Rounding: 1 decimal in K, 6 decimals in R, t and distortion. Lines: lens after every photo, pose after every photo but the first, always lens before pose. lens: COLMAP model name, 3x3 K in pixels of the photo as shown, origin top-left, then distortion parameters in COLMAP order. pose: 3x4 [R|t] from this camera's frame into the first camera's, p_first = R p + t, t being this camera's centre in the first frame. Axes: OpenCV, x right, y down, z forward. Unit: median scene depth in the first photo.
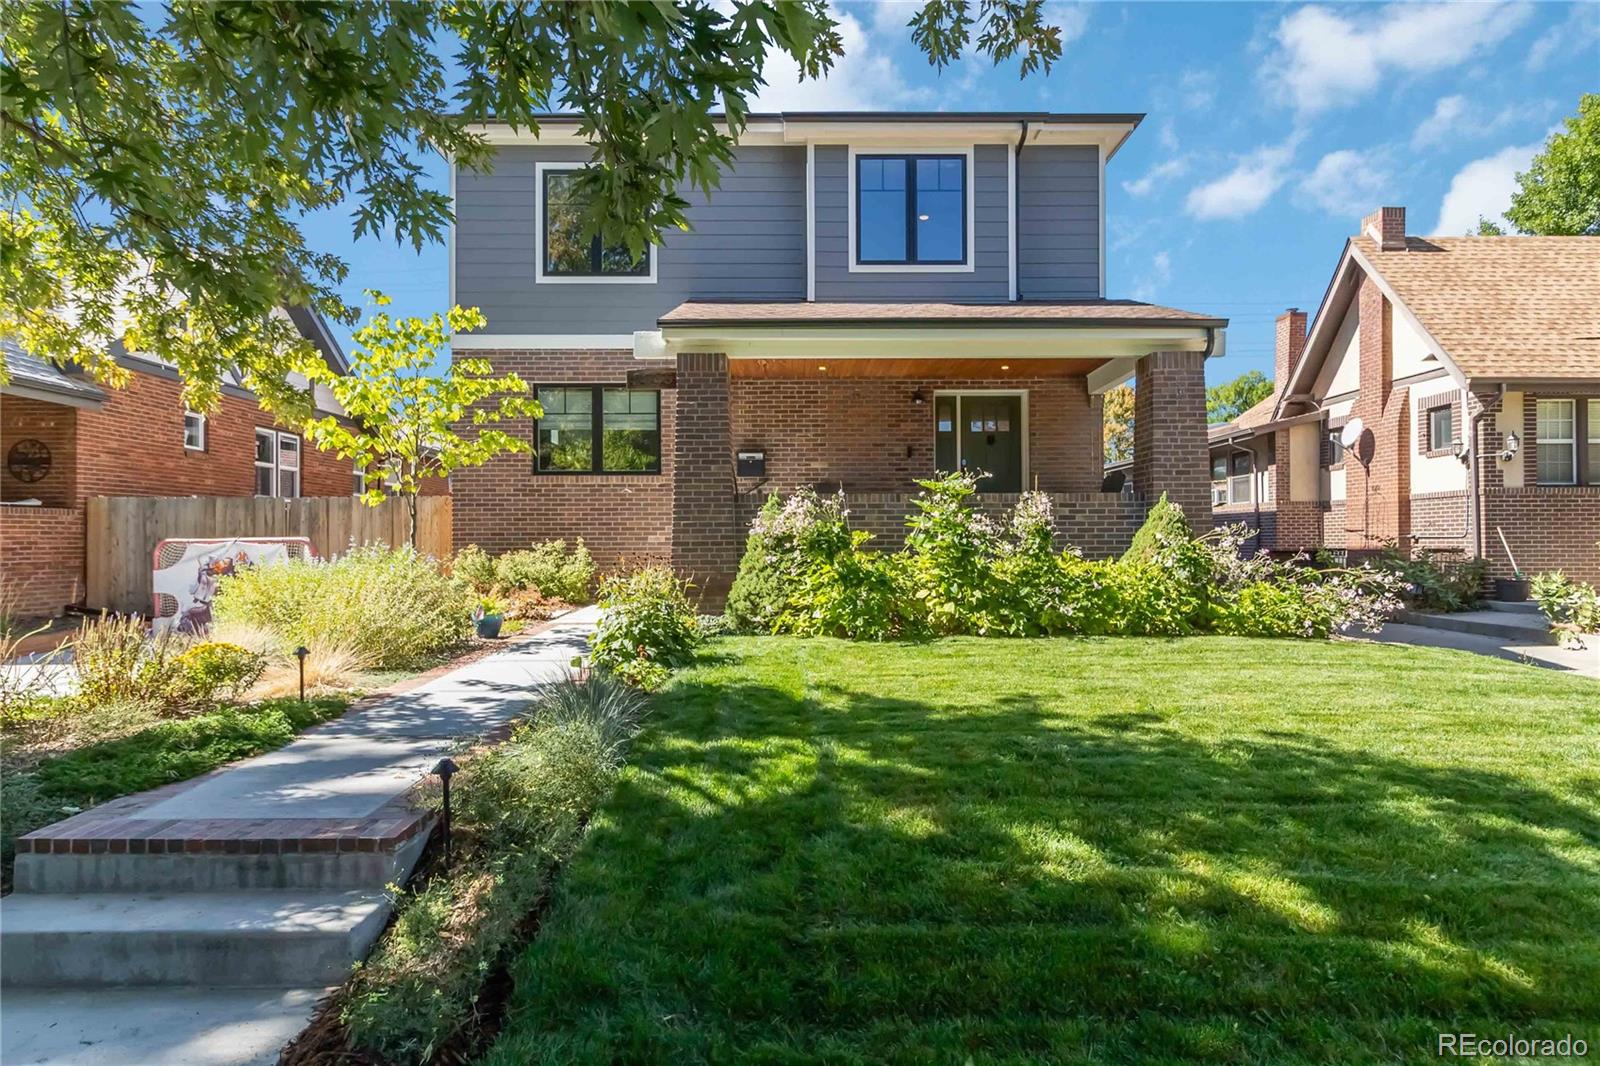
lens RADIAL K [[902.6, 0, 798.8], [0, 902.6, 539.5], [0, 0, 1]] dist [-0.005726, 0.001493]
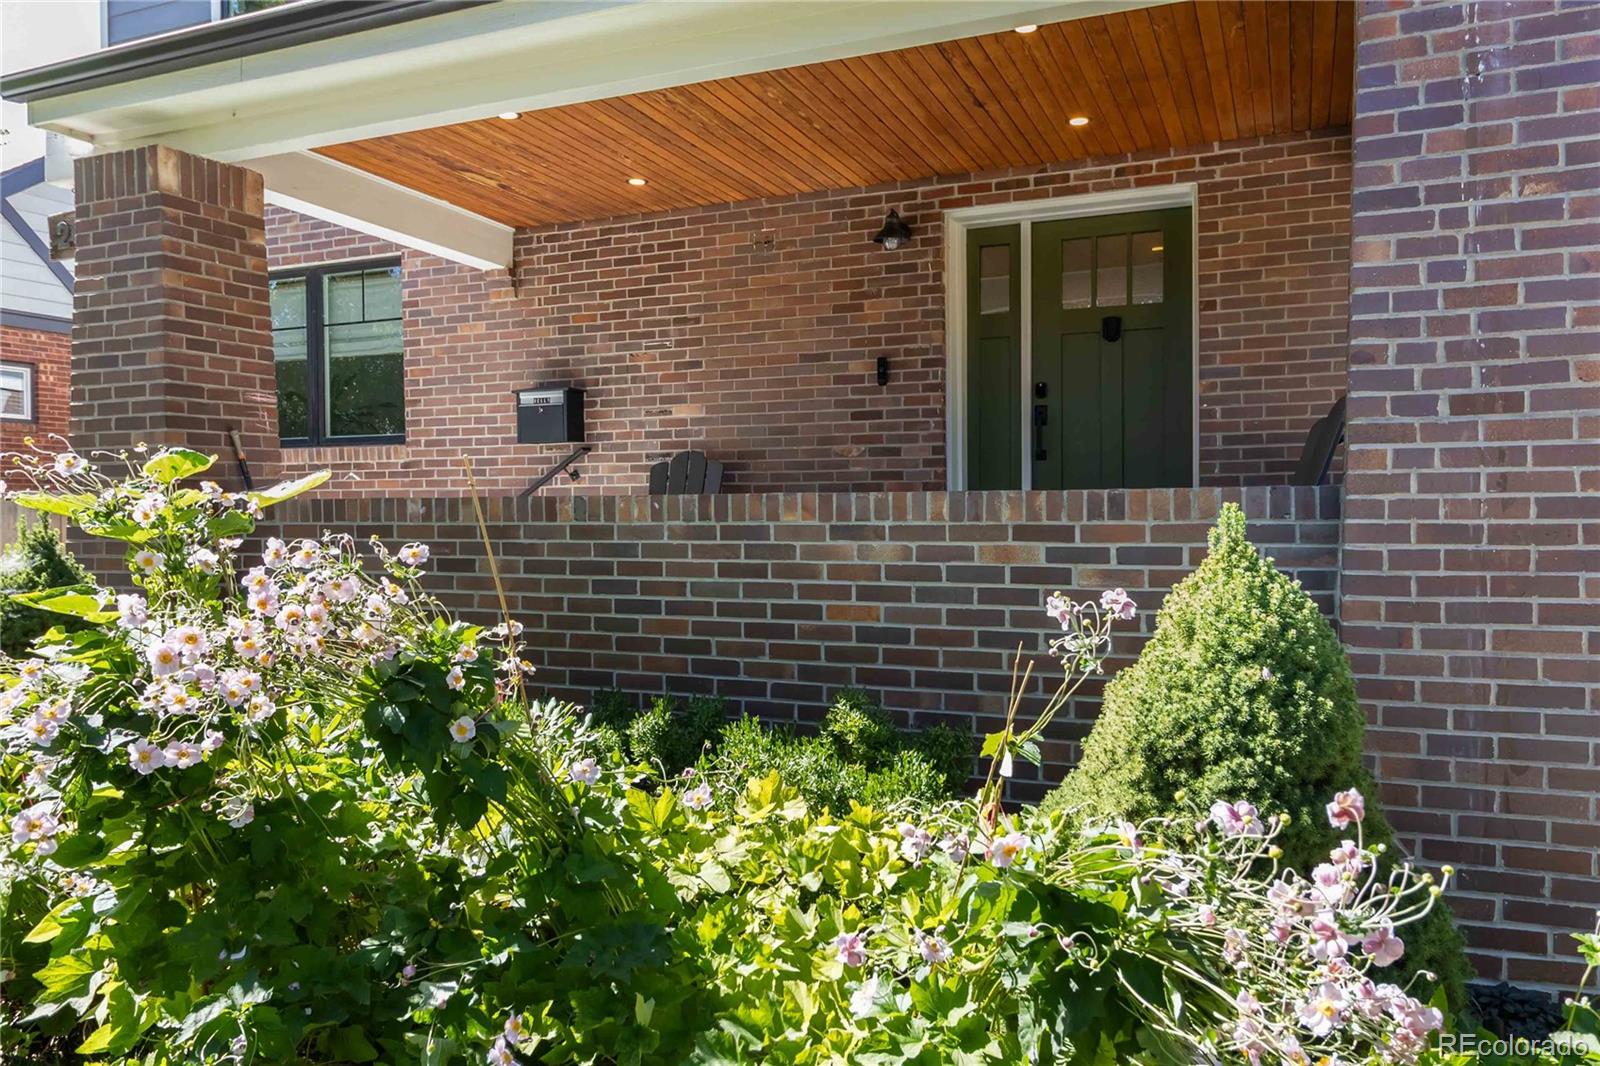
lens RADIAL K [[1178.6, 0, 798.8], [0, 1178.6, 529.5], [0, 0, 1]] dist [-0.000117, 0.000151]
pose [[0.914402, 0.003812, -0.404788, 0.378455], [0.006315, 0.999700, 0.023680, -0.048489], [0.404757, -0.024209, 0.914104, 0.626667]]
